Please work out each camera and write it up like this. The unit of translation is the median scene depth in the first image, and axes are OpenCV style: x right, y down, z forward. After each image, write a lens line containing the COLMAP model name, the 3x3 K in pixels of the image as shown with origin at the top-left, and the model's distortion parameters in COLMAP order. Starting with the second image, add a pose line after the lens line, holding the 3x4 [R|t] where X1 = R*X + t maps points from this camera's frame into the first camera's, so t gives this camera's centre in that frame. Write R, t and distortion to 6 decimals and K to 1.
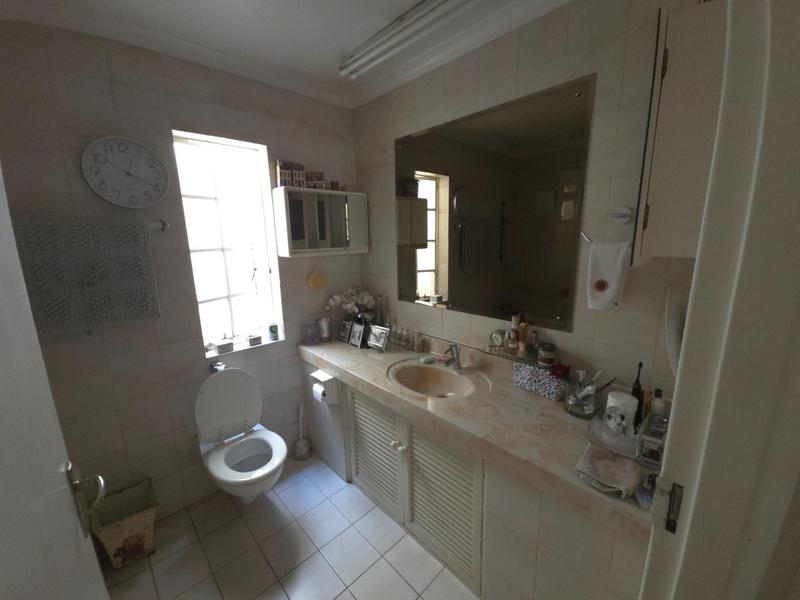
lens RADIAL K [[323.3, 0, 400.4], [0, 323.3, 299.4], [0, 0, 1]] dist [0.002096, -0.003734]
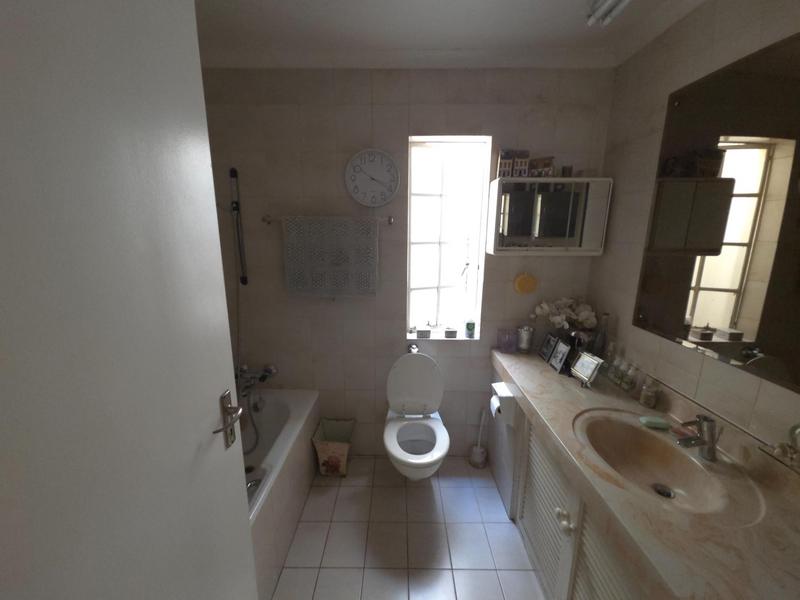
lens RADIAL K [[323.3, 0, 397.3], [0, 323.3, 300.9], [0, 0, 1]] dist [0.002096, -0.003734]
pose [[0.714582, 0.166135, -0.679538, 0.113714], [-0.154625, 0.984875, 0.078185, -0.029199], [0.682249, 0.049204, 0.729463, 0.139438]]
